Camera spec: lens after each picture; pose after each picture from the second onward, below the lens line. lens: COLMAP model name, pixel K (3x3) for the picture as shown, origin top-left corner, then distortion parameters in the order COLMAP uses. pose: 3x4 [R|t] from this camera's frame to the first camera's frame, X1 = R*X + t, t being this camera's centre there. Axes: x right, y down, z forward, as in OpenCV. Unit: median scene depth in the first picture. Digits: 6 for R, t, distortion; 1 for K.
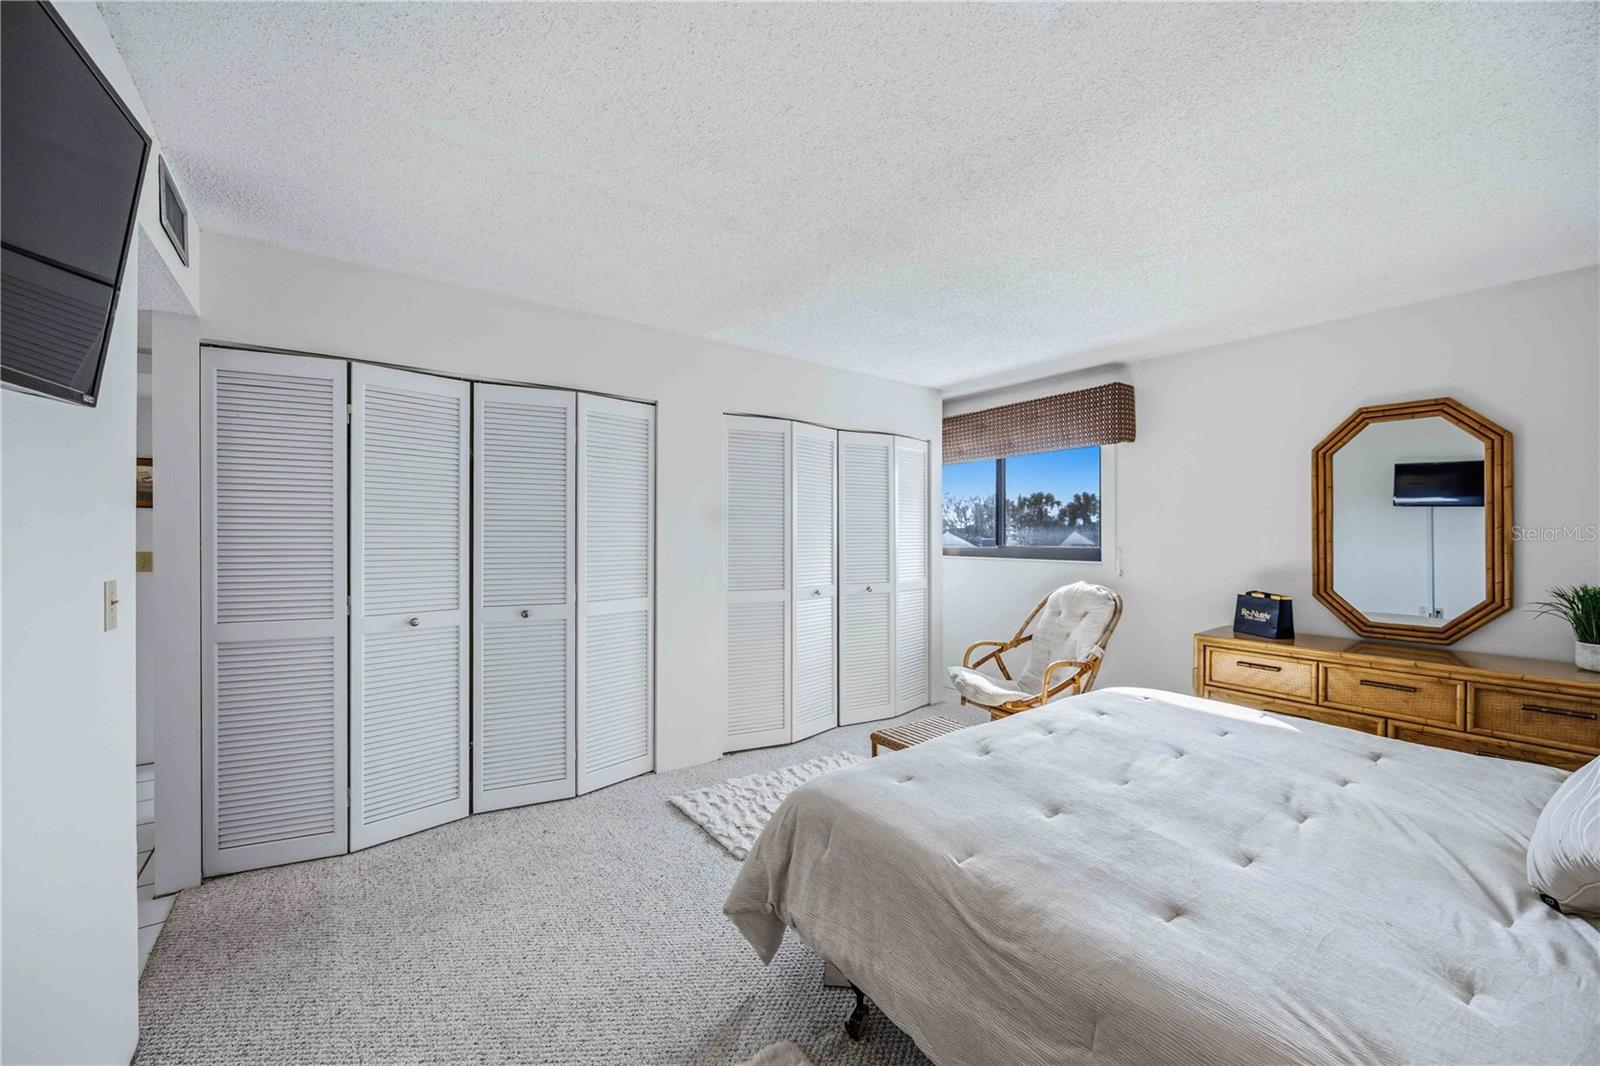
lens RADIAL K [[620.3, 0, 803.0], [0, 620.3, 537.7], [0, 0, 1]] dist [-0.002405, 0.000004]
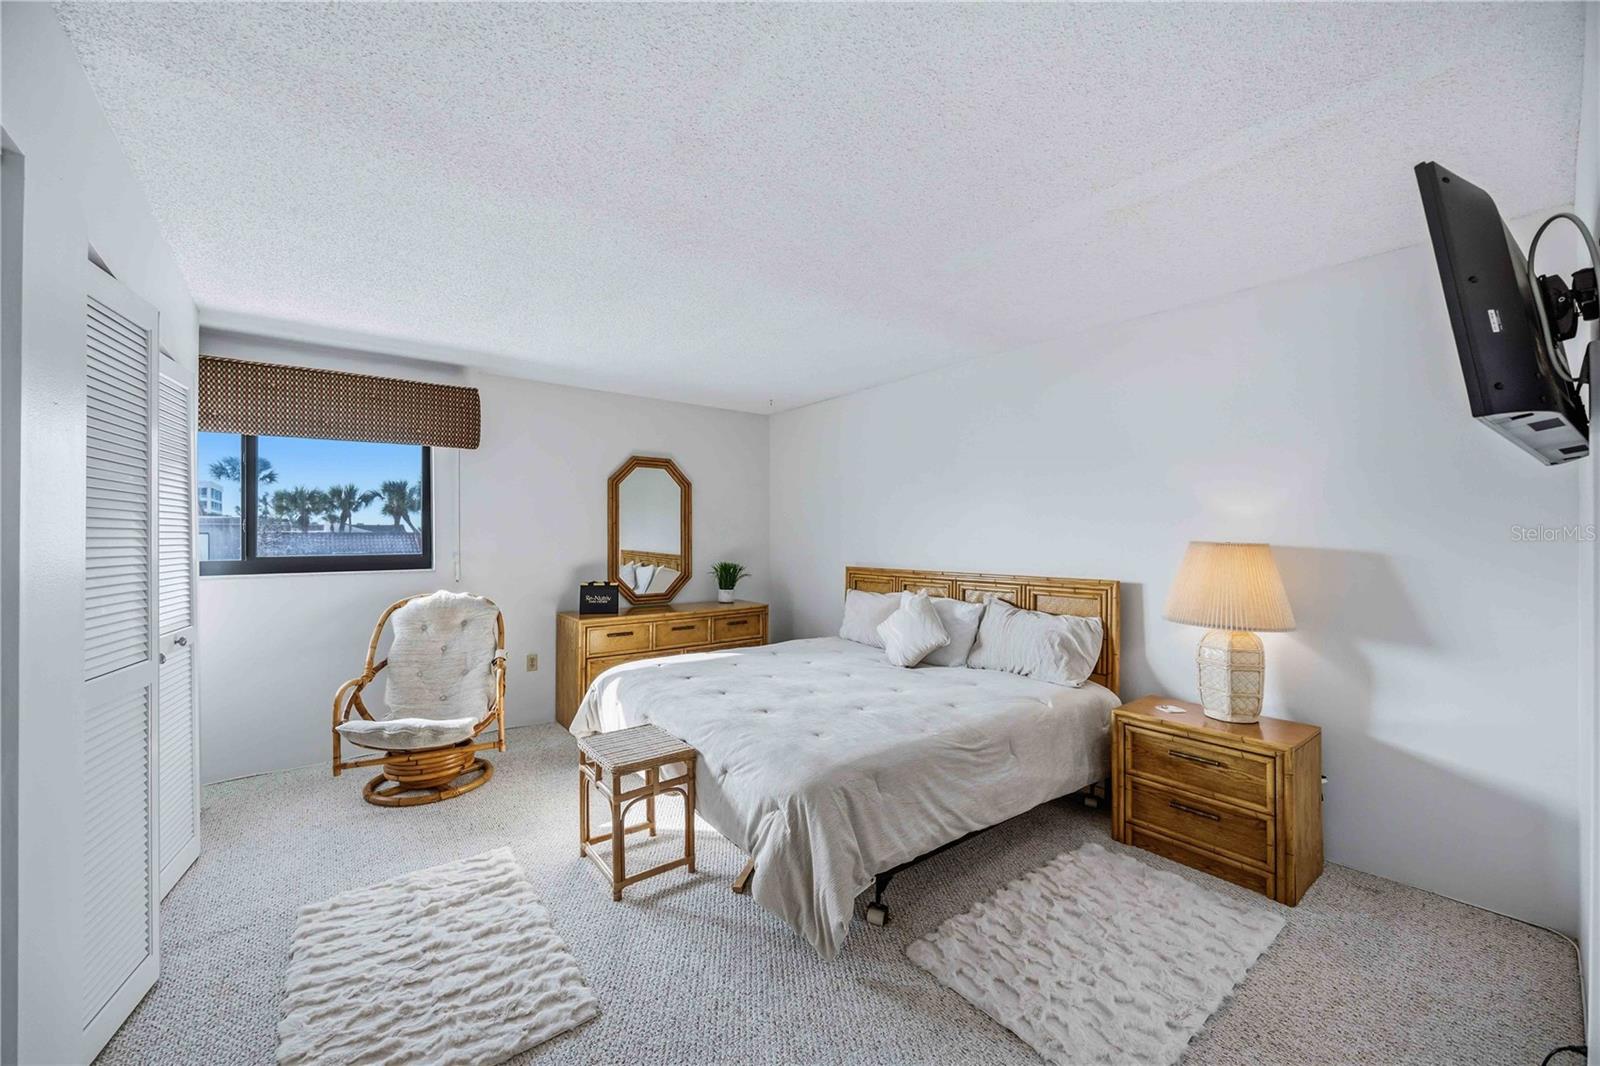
lens RADIAL K [[620.3, 0, 799.3], [0, 620.3, 527.0], [0, 0, 1]] dist [-0.002405, 0.000004]
pose [[-0.039309, 0.011029, 0.999166, -0.615898], [0.006826, 0.999919, -0.010769, -0.012260], [-0.999204, 0.006397, -0.039381, 0.610475]]
